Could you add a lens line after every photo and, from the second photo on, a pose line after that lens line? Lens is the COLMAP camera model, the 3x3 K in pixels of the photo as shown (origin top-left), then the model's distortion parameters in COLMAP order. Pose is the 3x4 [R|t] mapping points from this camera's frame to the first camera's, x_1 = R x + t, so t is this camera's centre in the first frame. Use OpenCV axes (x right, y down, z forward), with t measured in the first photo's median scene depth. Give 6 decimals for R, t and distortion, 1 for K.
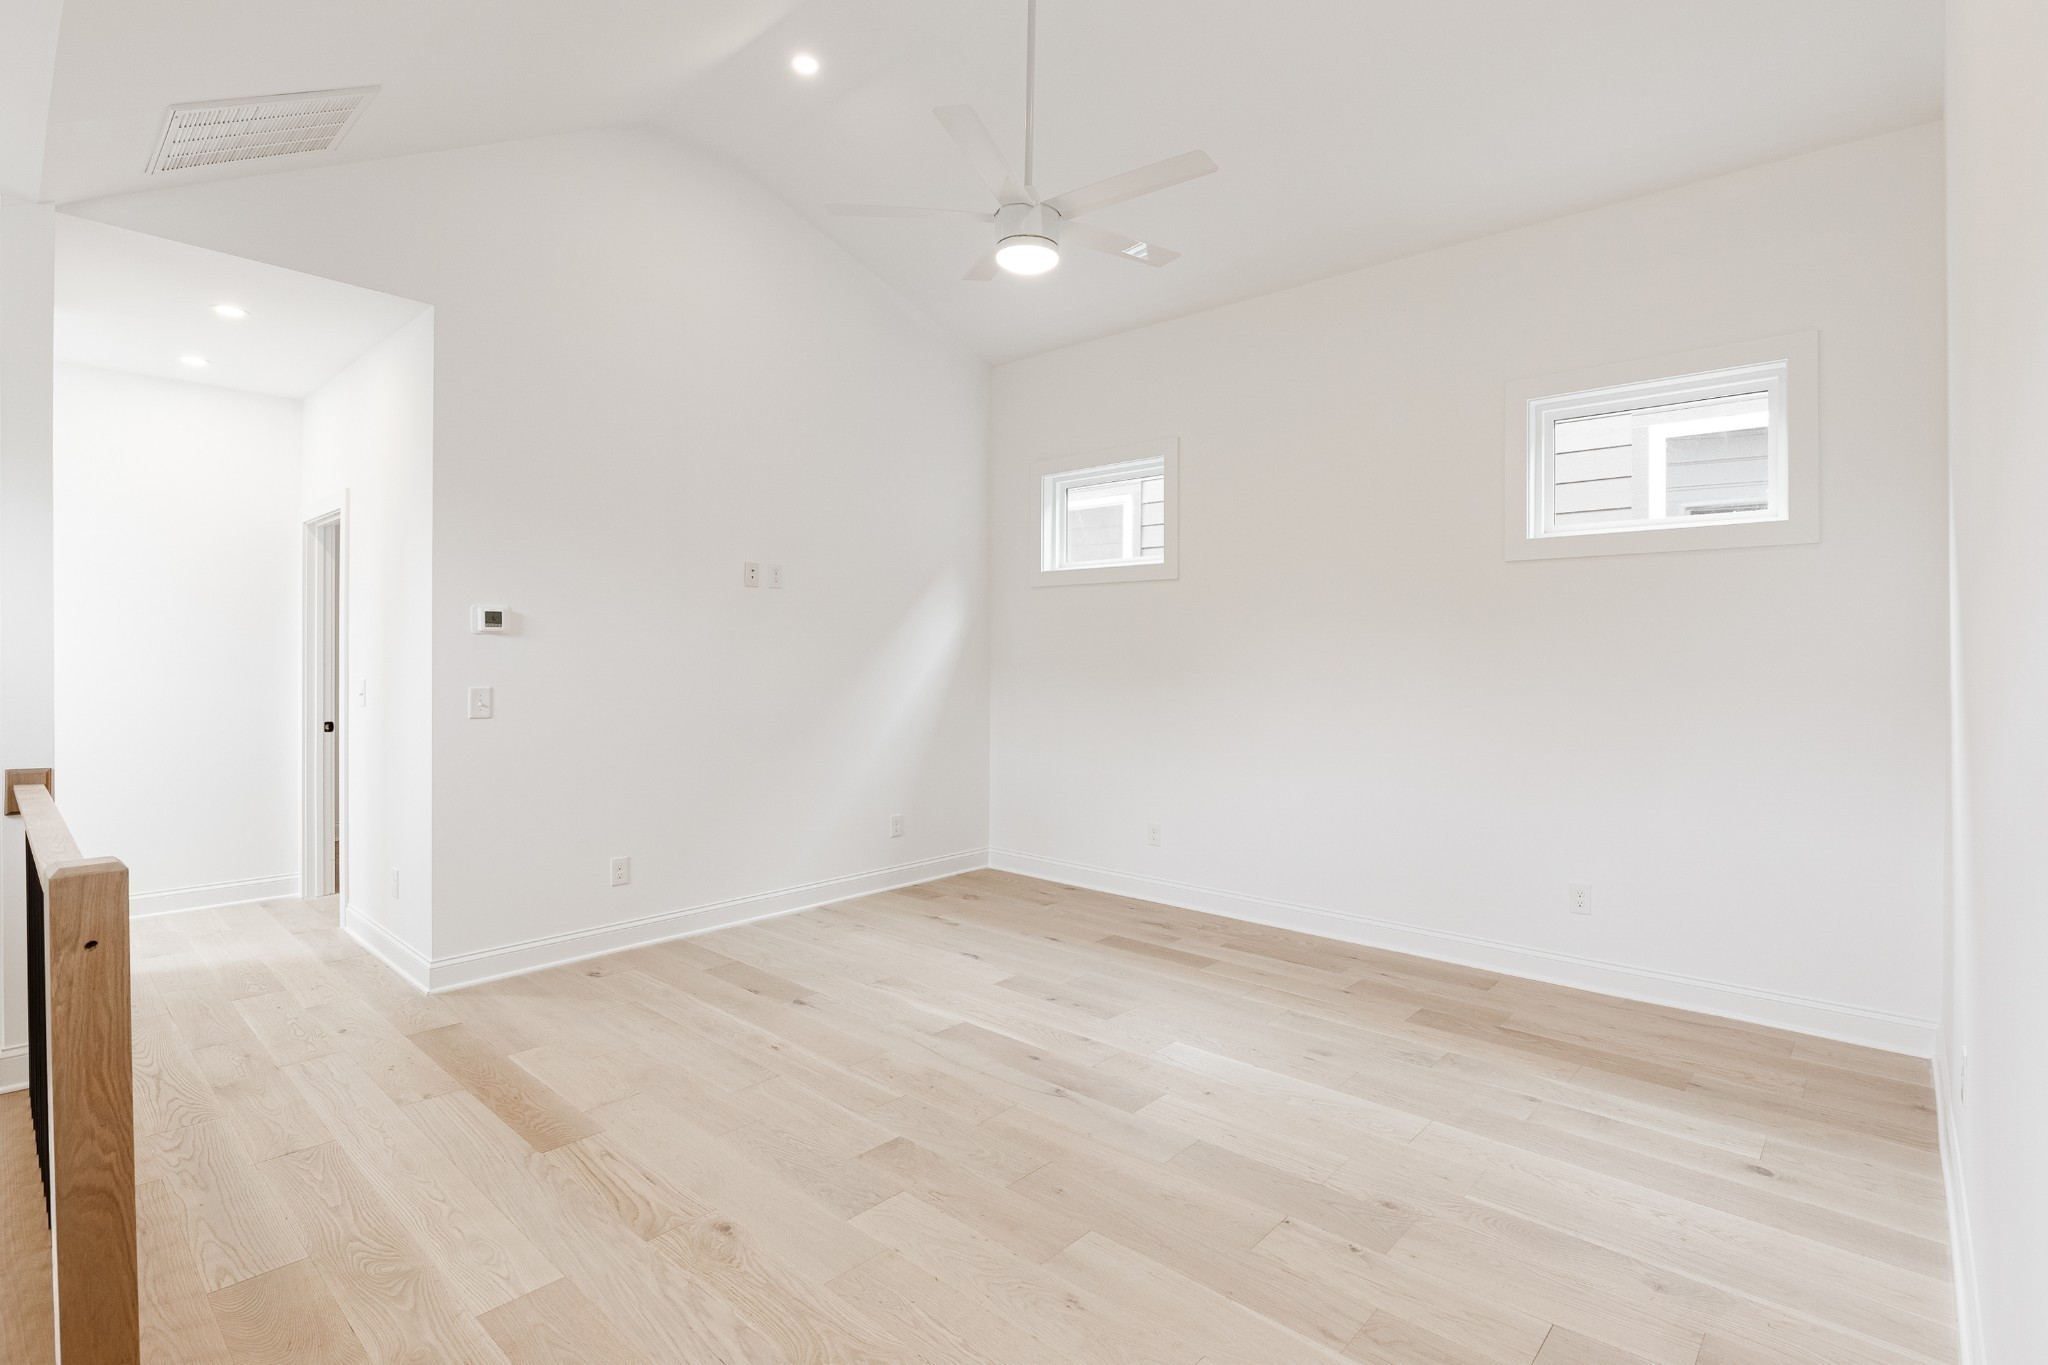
lens RADIAL K [[972.2, 0, 1031.9], [0, 972.2, 670.1], [0, 0, 1]] dist [-0.022313, -0.000890]
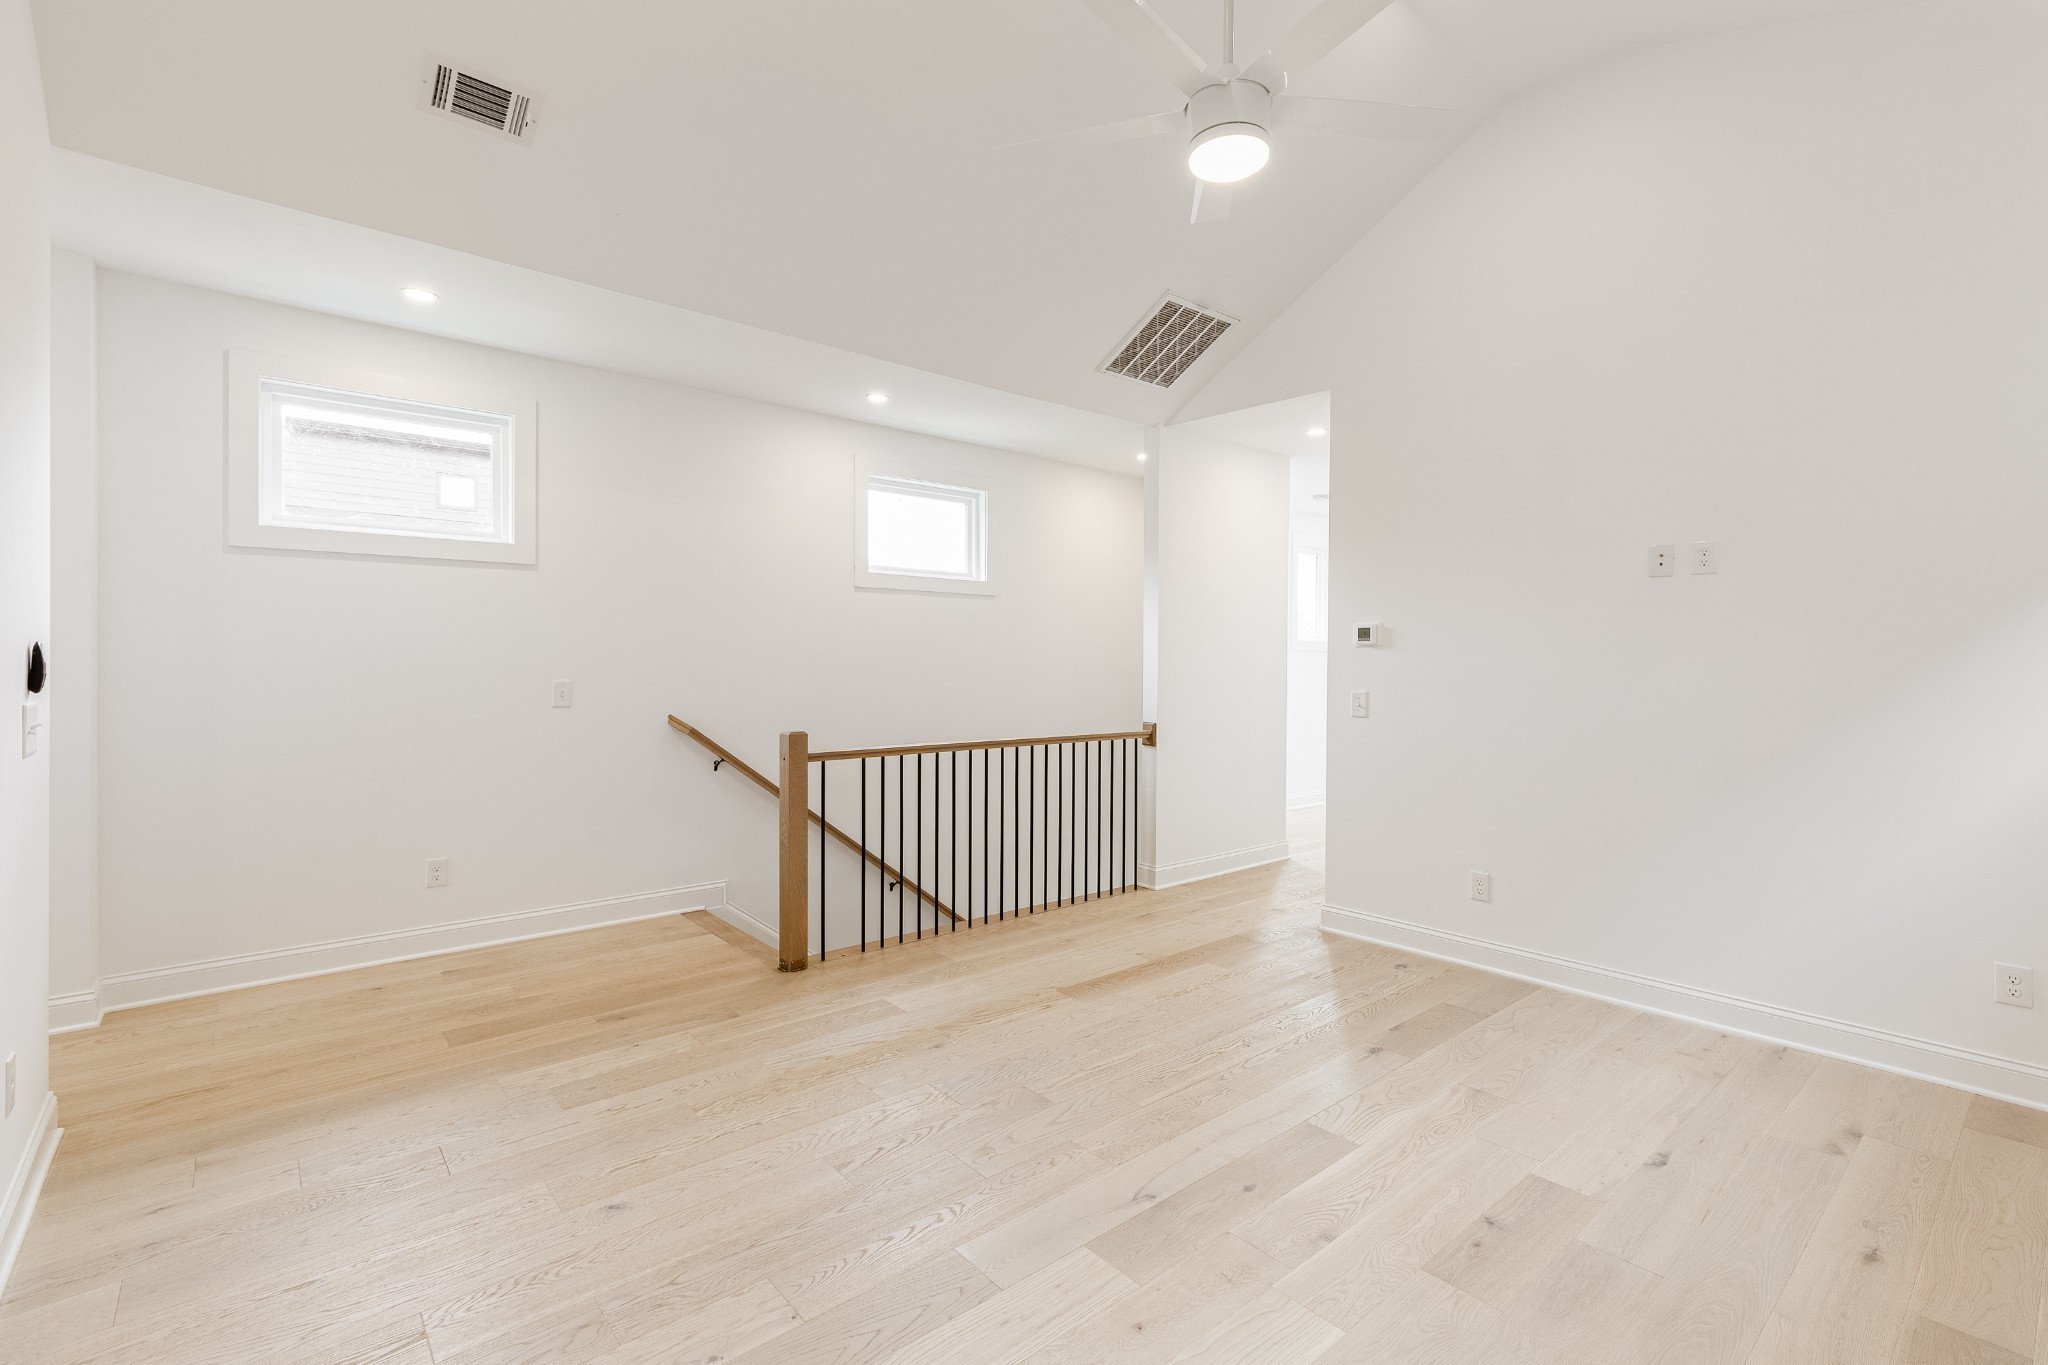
lens RADIAL K [[901.7, 0, 1033.5], [0, 901.7, 671.2], [0, 0, 1]] dist [-0.001116, -0.000453]
pose [[-0.118796, 0.011234, -0.992855, 0.591208], [-0.018983, 0.999728, 0.013583, -0.014669], [0.992737, 0.020461, -0.118550, 0.730806]]
